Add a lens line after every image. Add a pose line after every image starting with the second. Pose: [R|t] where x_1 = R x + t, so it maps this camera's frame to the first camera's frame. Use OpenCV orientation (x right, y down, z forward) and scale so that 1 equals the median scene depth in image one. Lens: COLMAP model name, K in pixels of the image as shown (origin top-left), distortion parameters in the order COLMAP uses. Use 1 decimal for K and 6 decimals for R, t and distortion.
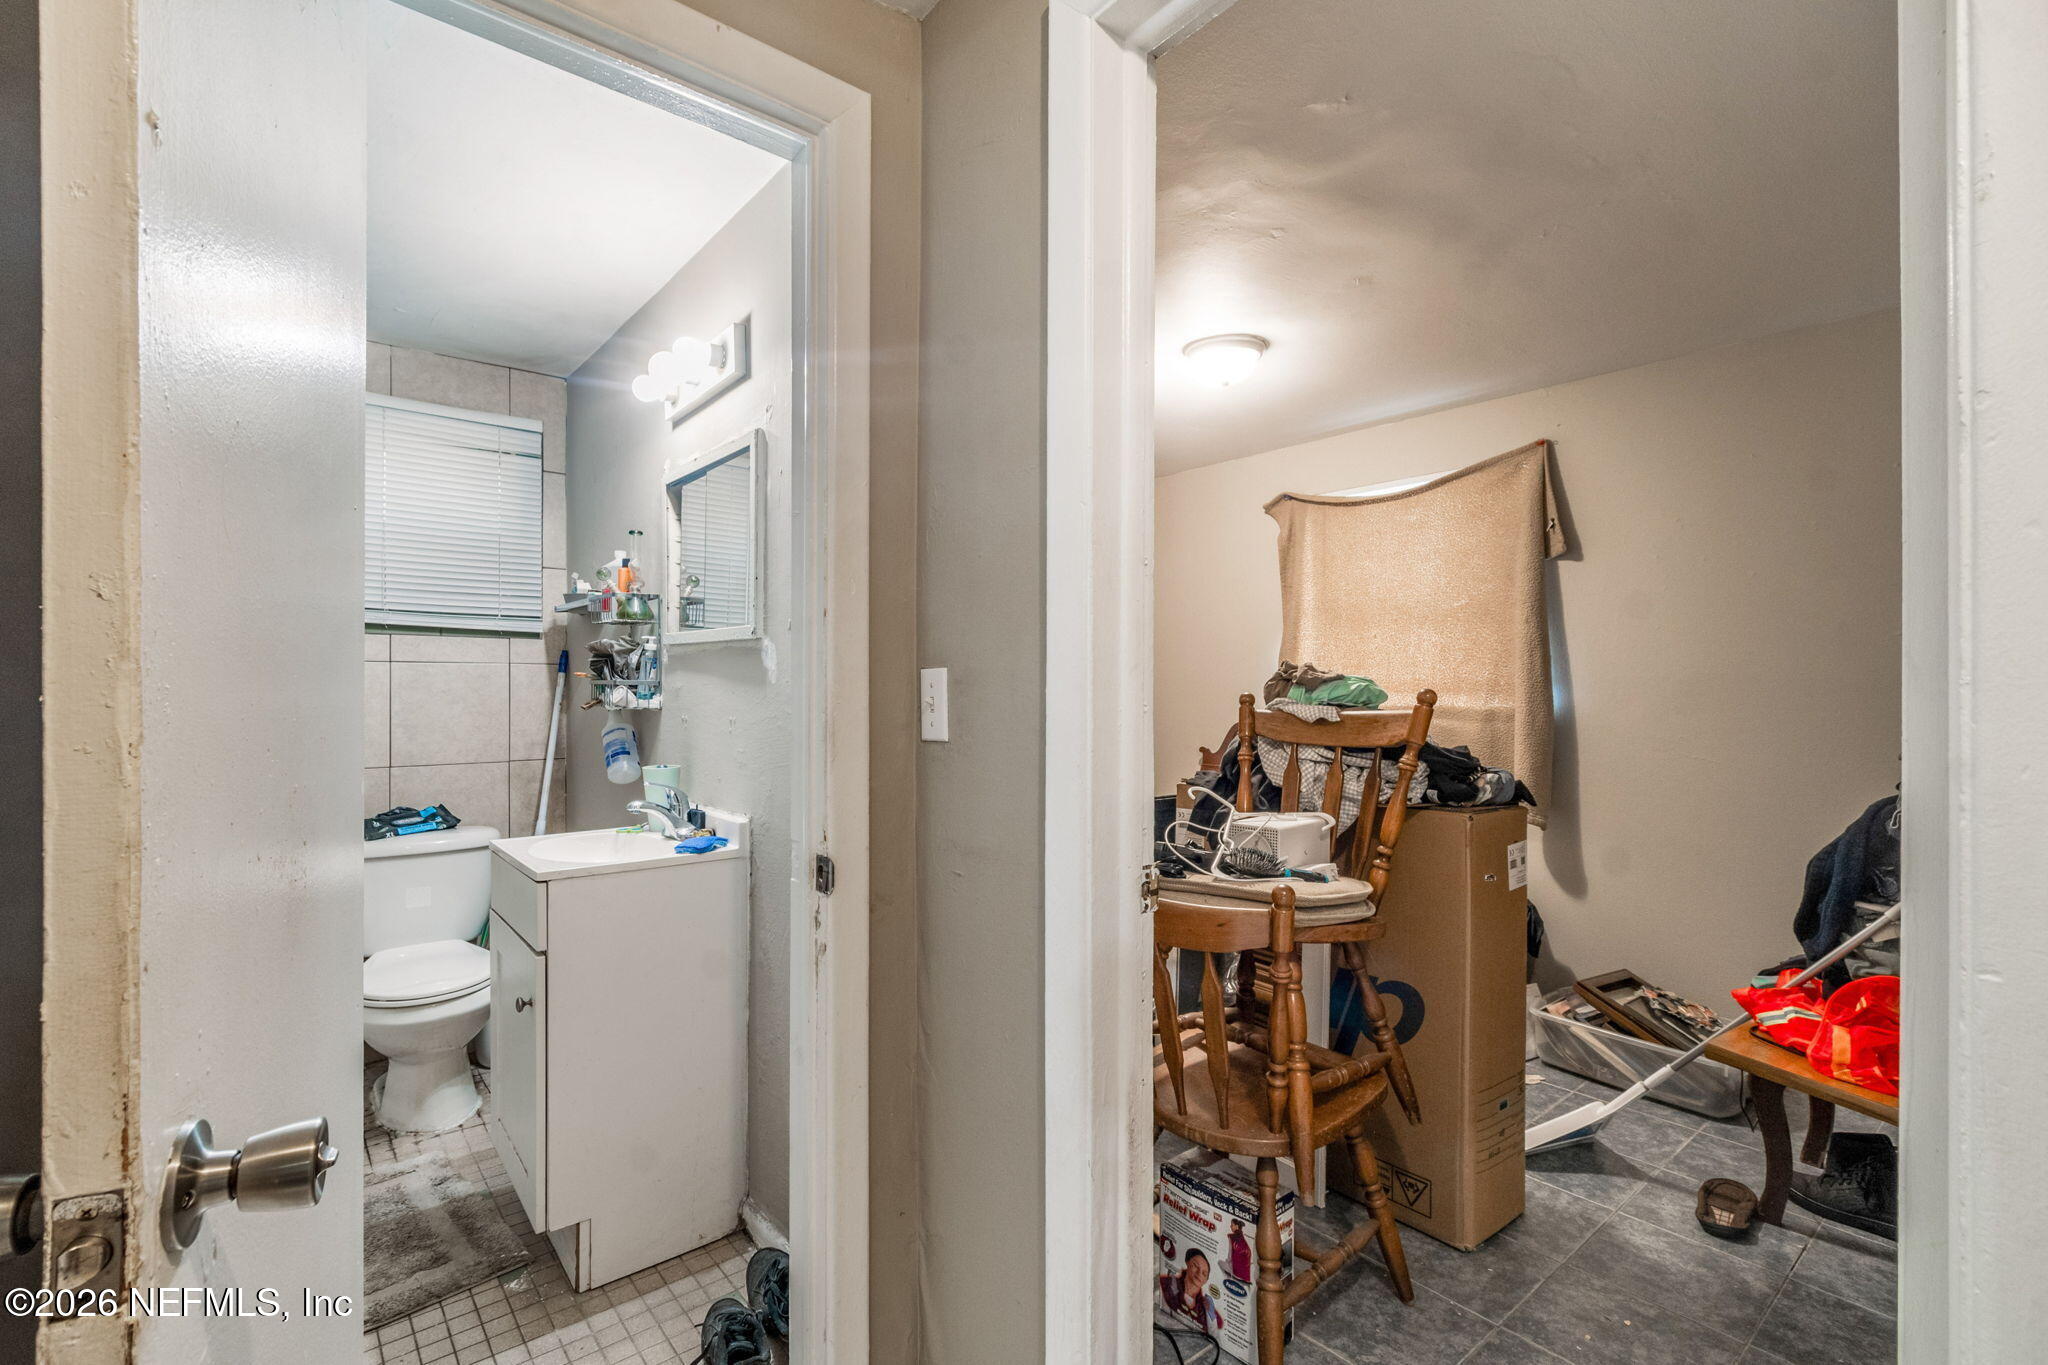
lens RADIAL K [[906.1, 0, 1018.5], [0, 906.1, 678.4], [0, 0, 1]] dist [0.003820, -0.001863]
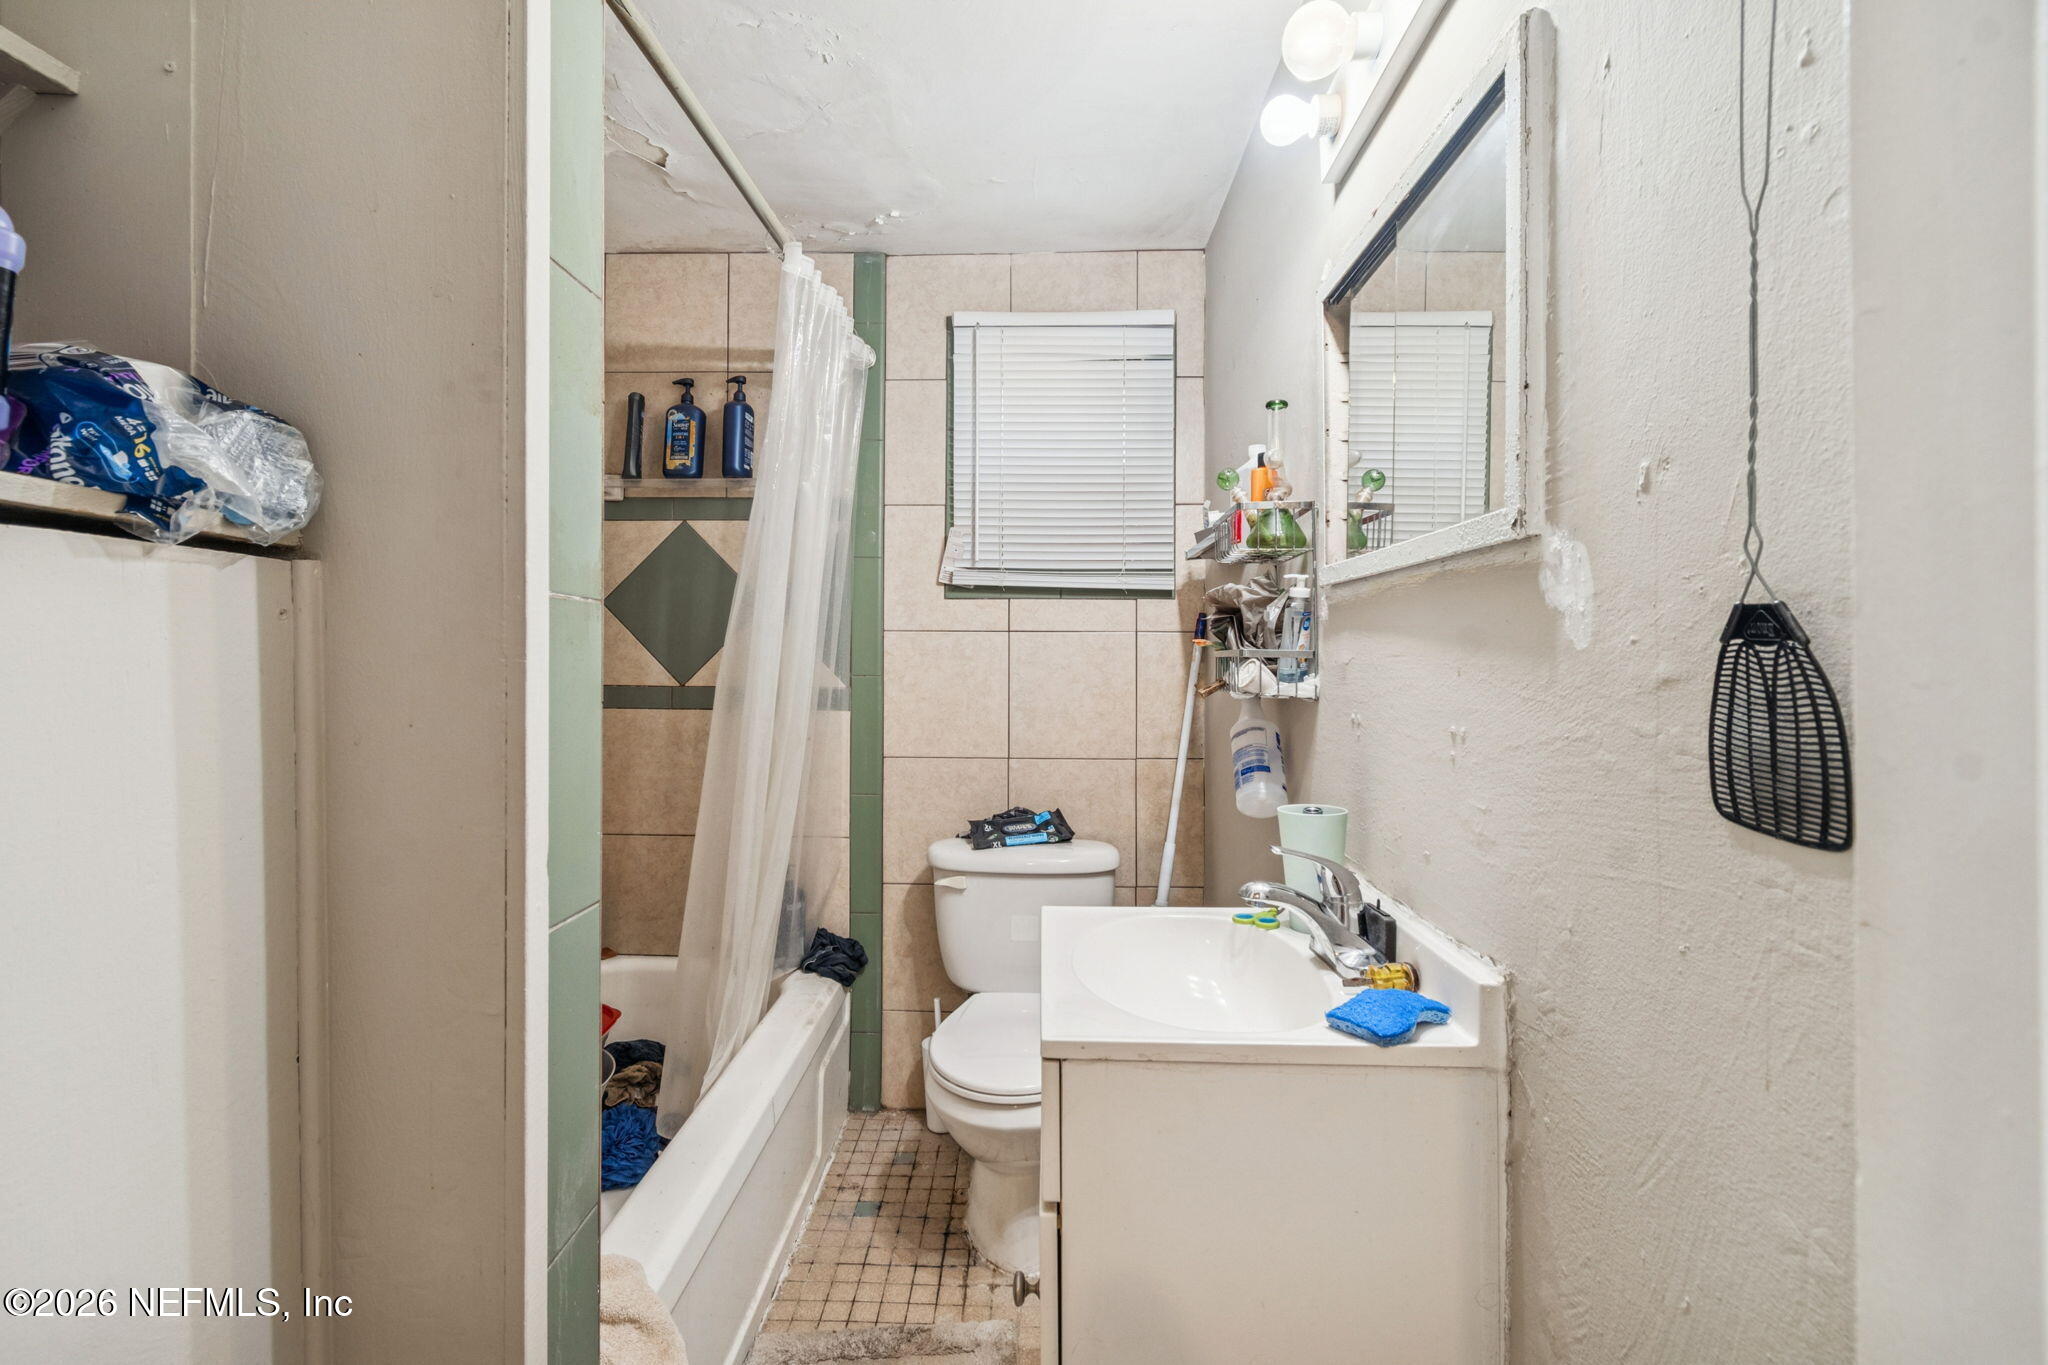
lens RADIAL K [[906.1, 0, 1017.8], [0, 906.1, 654.9], [0, 0, 1]] dist [0.003820, -0.001863]
pose [[0.745111, -0.003620, -0.666931, -0.151170], [0.001706, 0.999992, -0.003521, 0.007019], [0.666938, 0.001486, 0.745111, 0.441875]]
